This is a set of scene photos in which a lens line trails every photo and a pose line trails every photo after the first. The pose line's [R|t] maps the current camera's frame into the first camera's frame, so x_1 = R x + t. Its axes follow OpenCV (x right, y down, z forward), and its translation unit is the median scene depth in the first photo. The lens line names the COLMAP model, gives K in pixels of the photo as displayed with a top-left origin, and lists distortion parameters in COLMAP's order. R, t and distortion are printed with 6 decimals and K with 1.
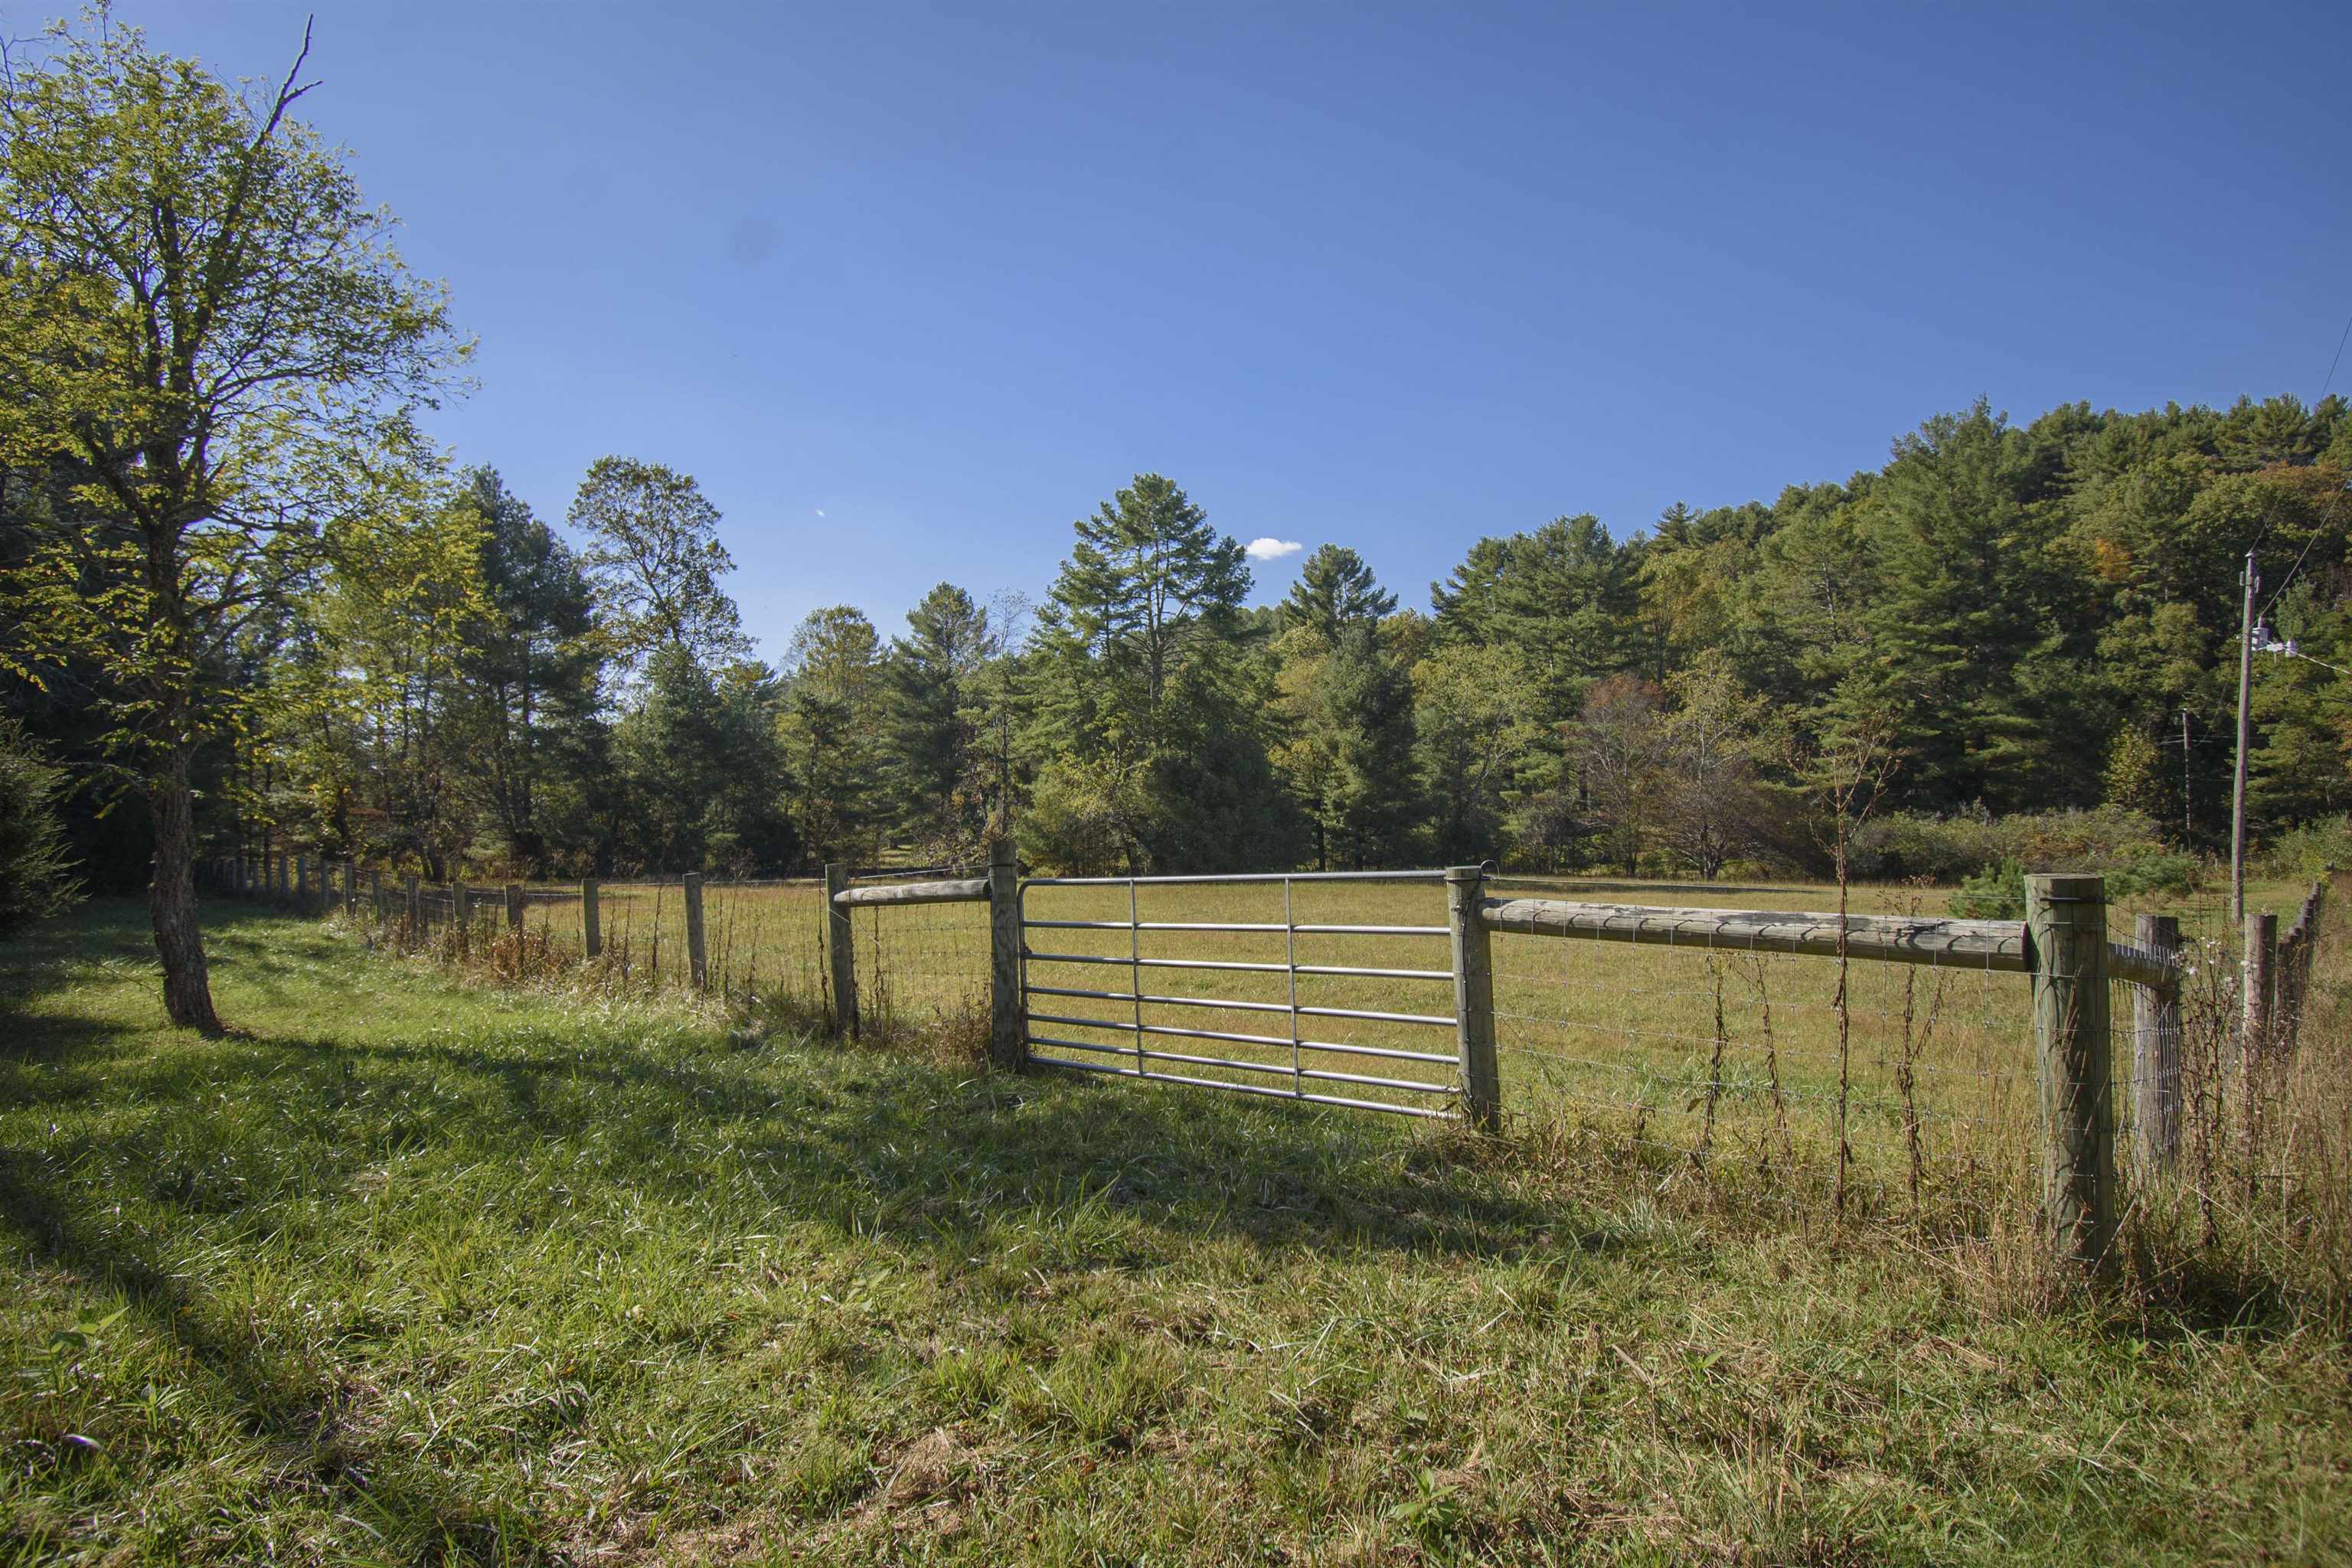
lens RADIAL K [[1218.6, 0, 1176.3], [0, 1218.6, 784.5], [0, 0, 1]] dist [0.000084, -0.001361]
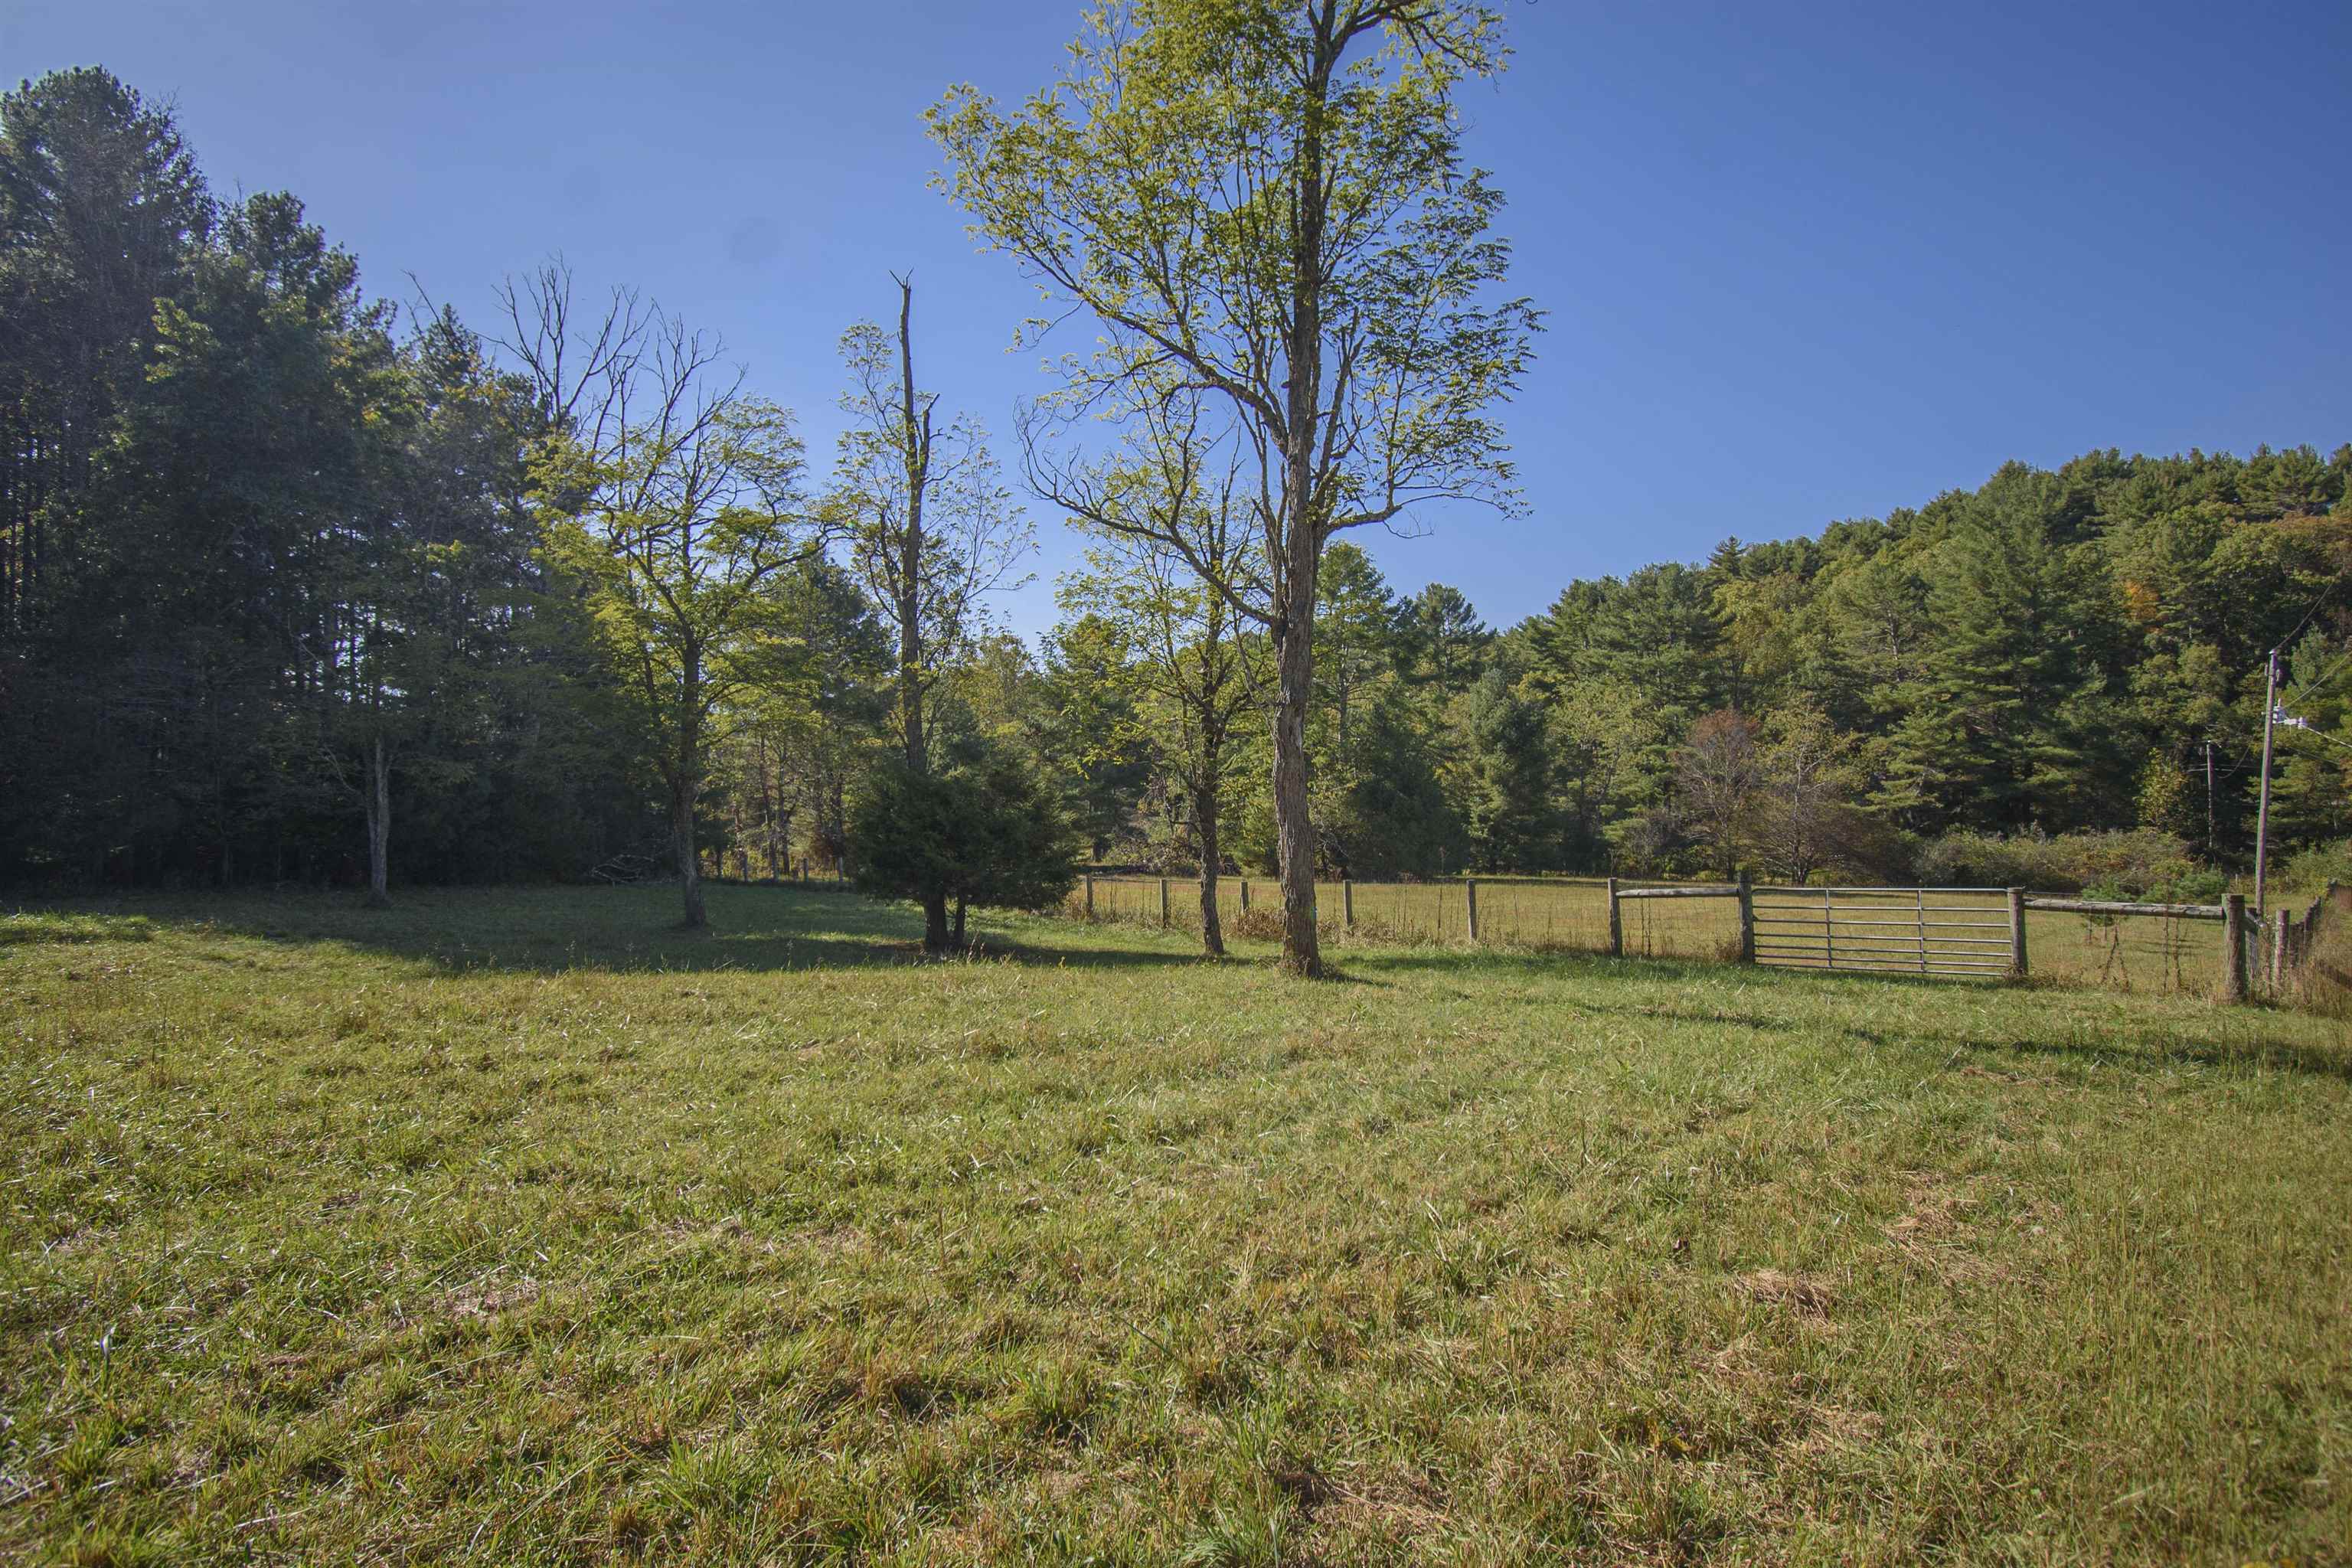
lens RADIAL K [[1153.5, 0, 1175.5], [0, 1153.5, 790.6], [0, 0, 1]] dist [-0.014096, 0.000392]
pose [[0.999131, 0.012337, -0.039814, -0.093503], [-0.012183, 0.999917, 0.004116, -0.008584], [0.039861, -0.003627, 0.999199, -0.102972]]
